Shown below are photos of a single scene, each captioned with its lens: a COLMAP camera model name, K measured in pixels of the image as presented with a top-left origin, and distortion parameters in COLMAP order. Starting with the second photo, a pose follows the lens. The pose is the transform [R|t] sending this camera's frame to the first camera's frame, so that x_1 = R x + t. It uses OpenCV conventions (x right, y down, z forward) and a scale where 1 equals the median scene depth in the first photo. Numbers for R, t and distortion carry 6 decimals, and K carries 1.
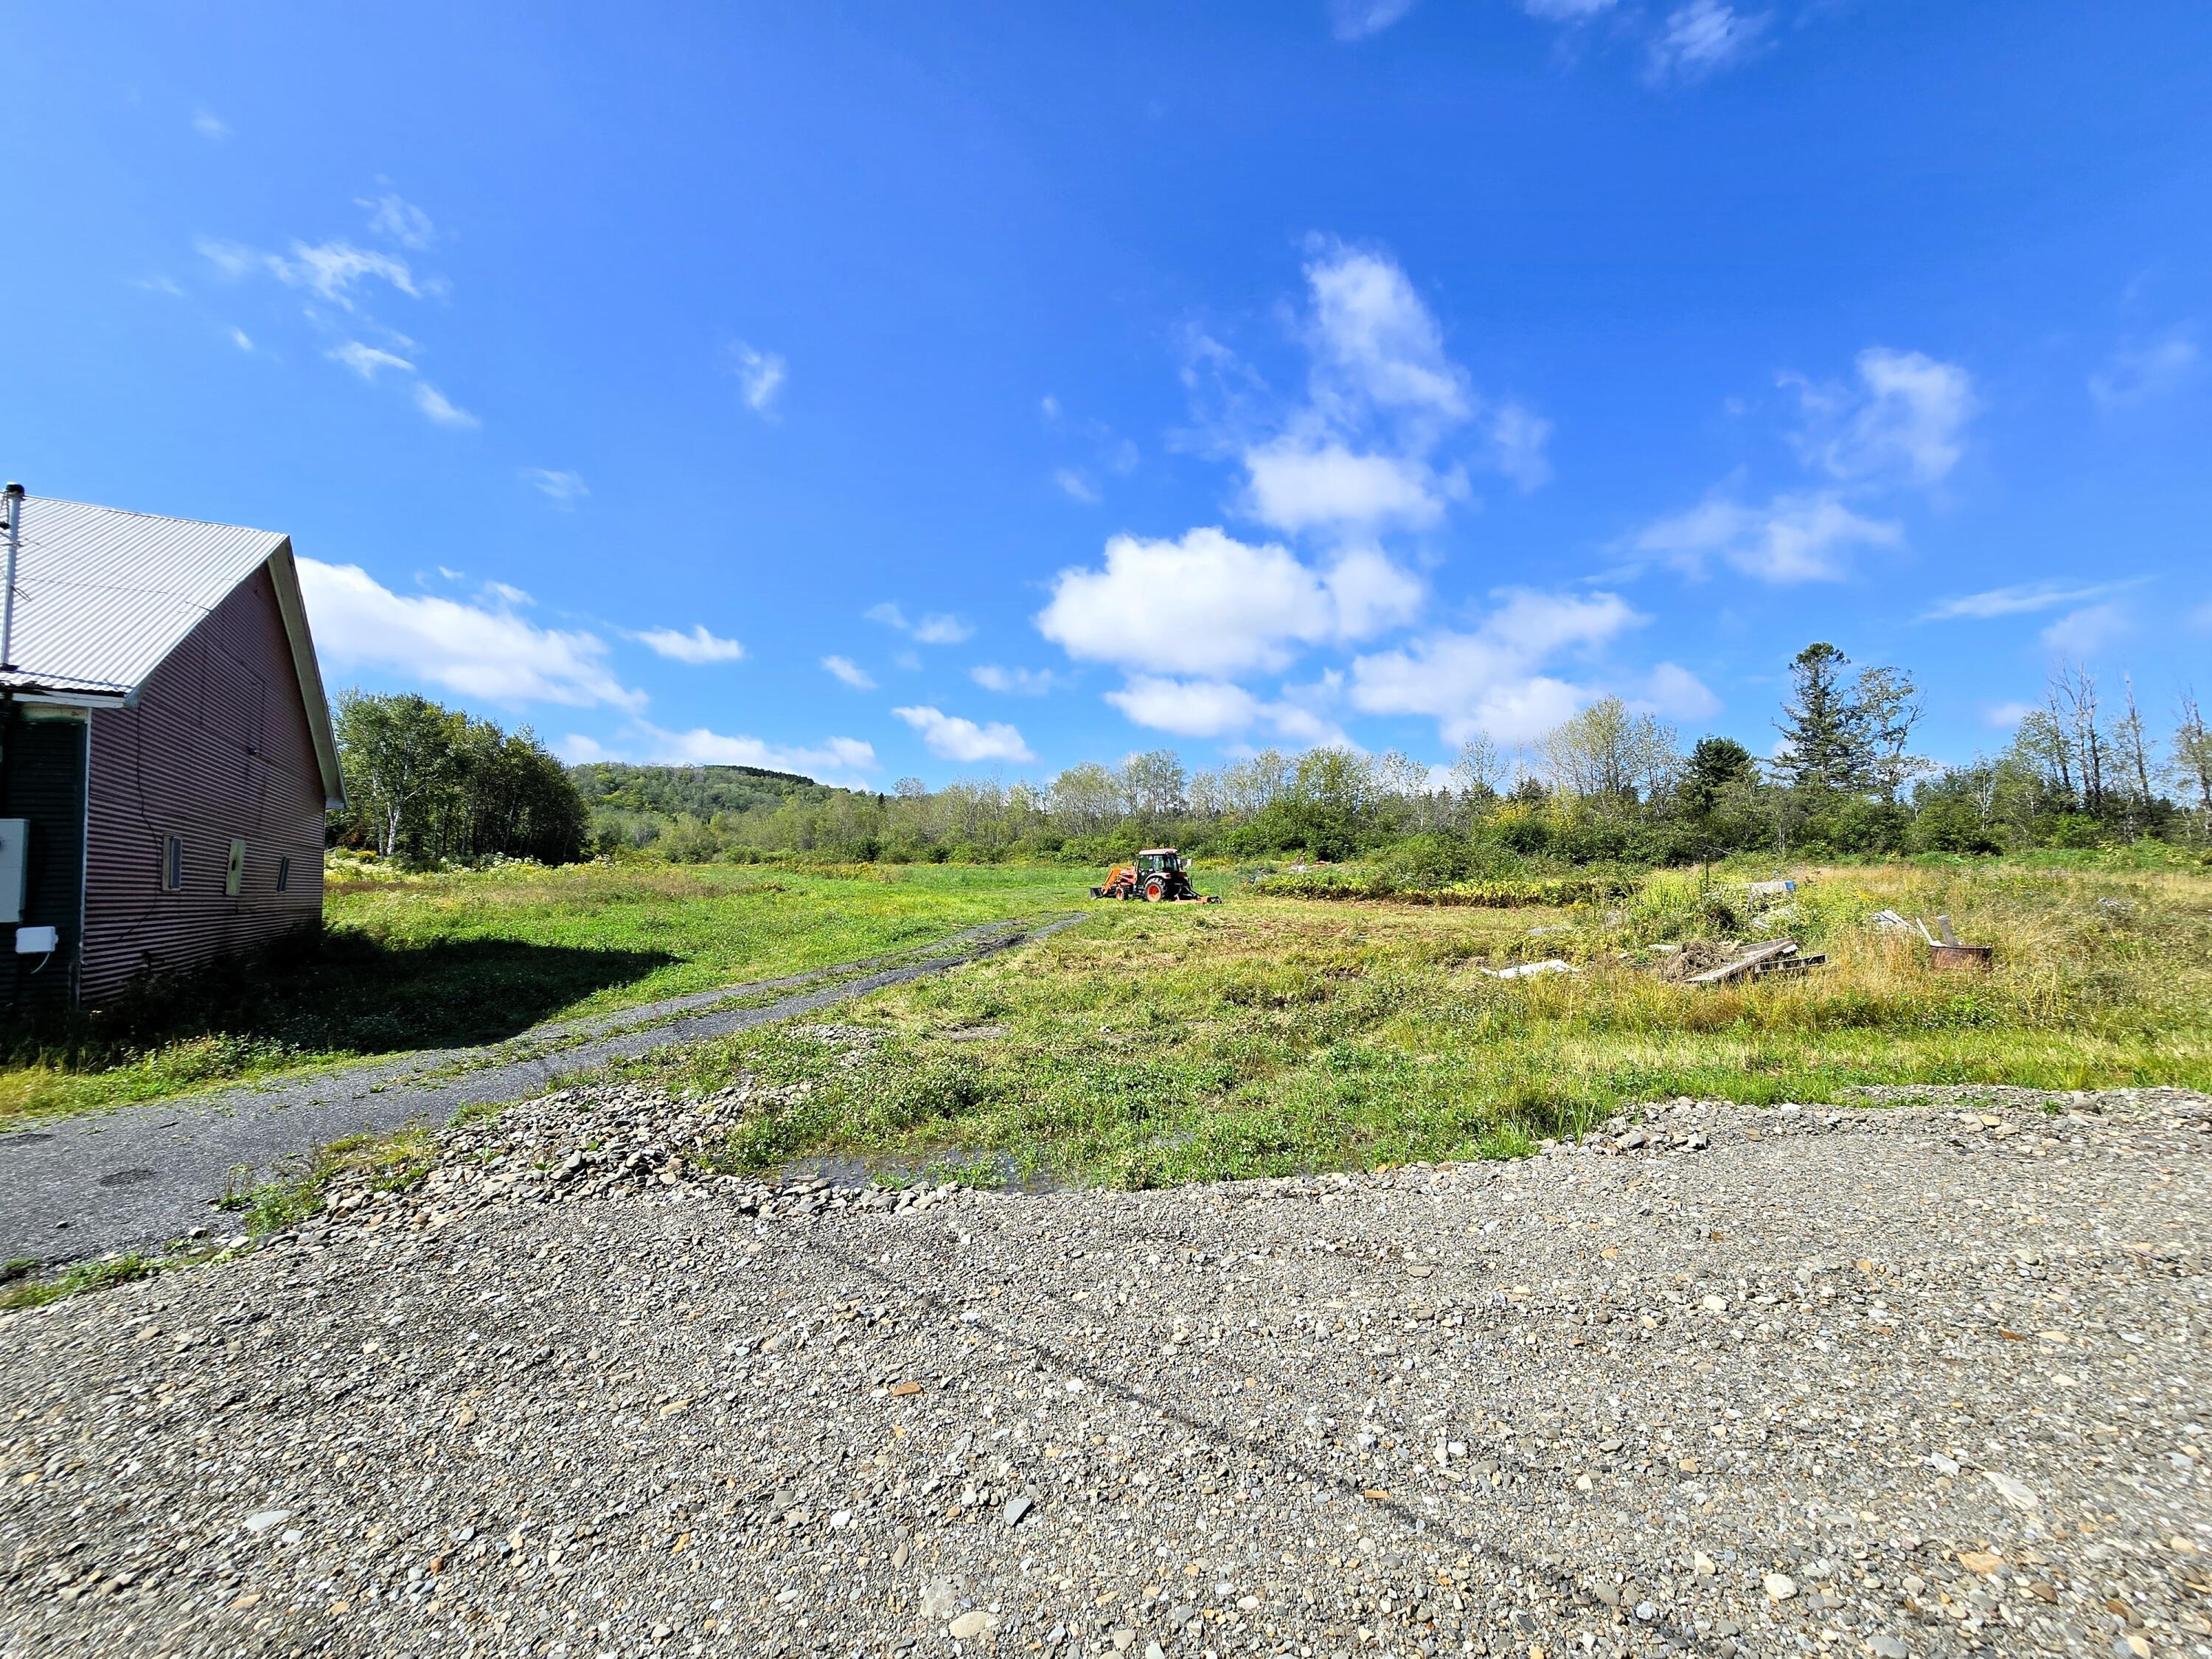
lens RADIAL K [[906.7, 0, 1114.9], [0, 906.7, 823.2], [0, 0, 1]] dist [-0.010821, -0.000014]
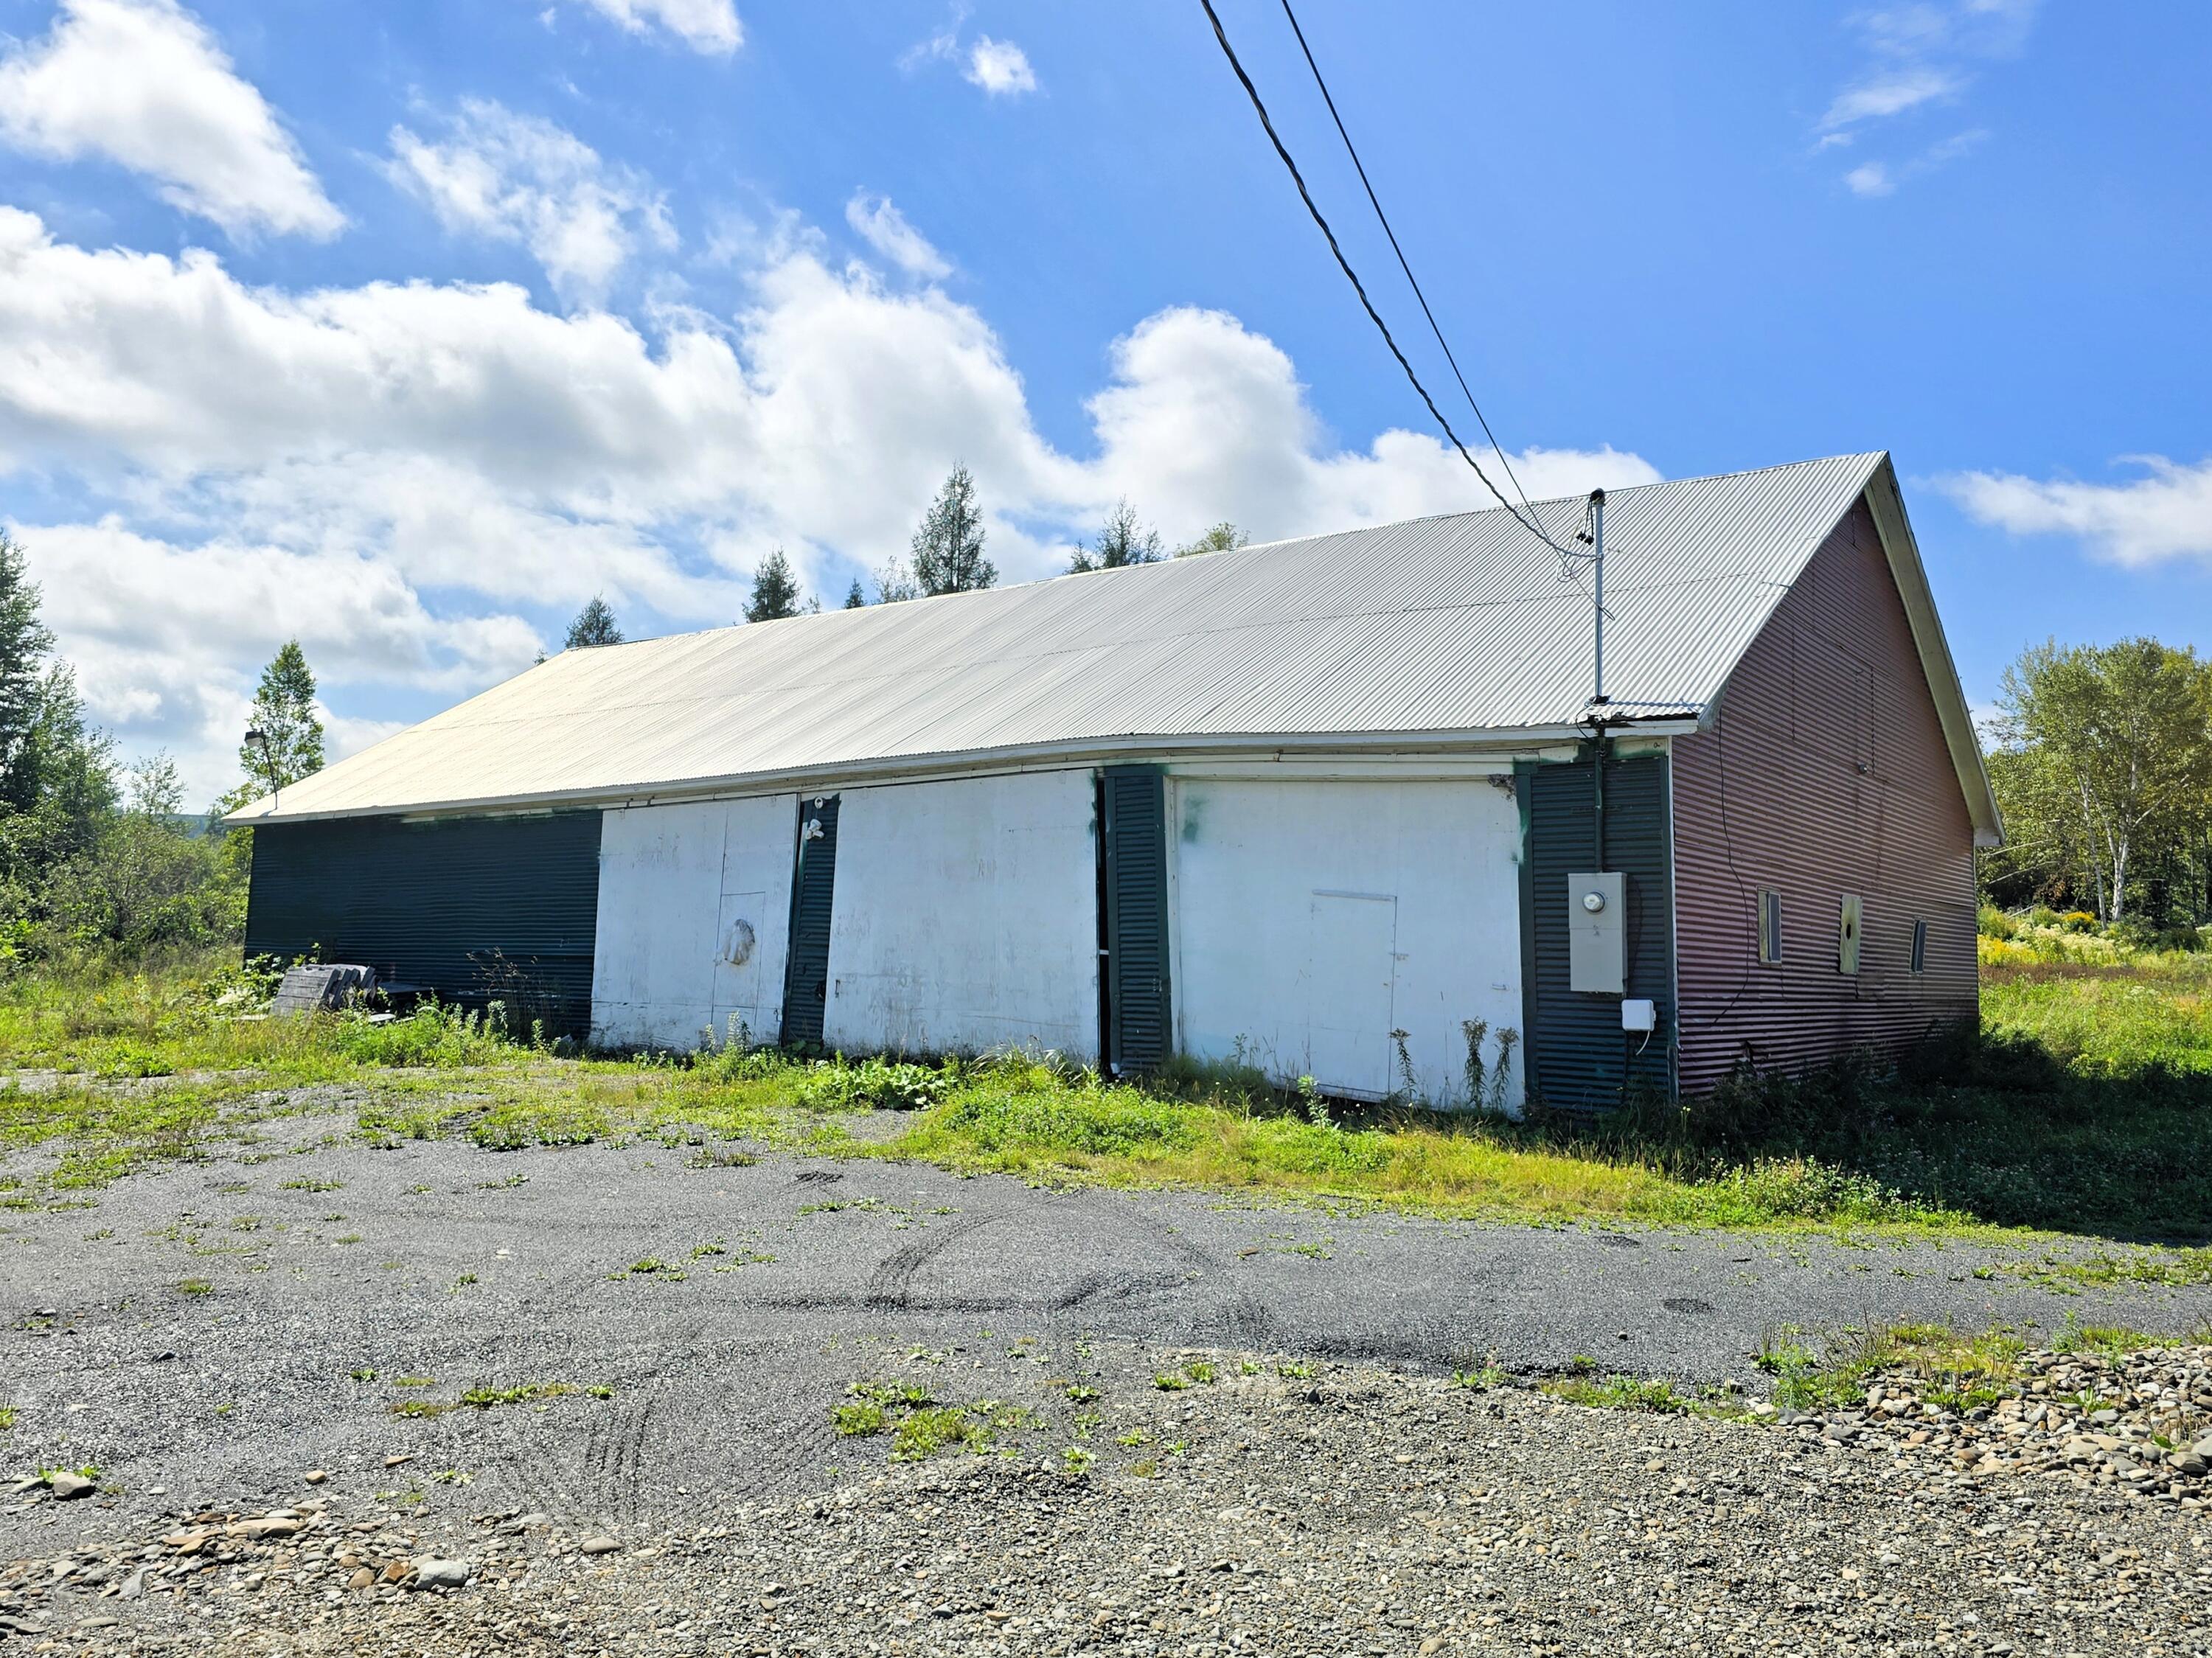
lens RADIAL K [[1829.1, 0, 1106.0], [0, 1829.1, 829.0], [0, 0, 1]] dist [0.095725, -0.006589]
pose [[0.335842, -0.041620, -0.940998, 0.319850], [0.028039, 0.999022, -0.034179, -0.000261], [0.941501, -0.014906, 0.336680, -0.071639]]
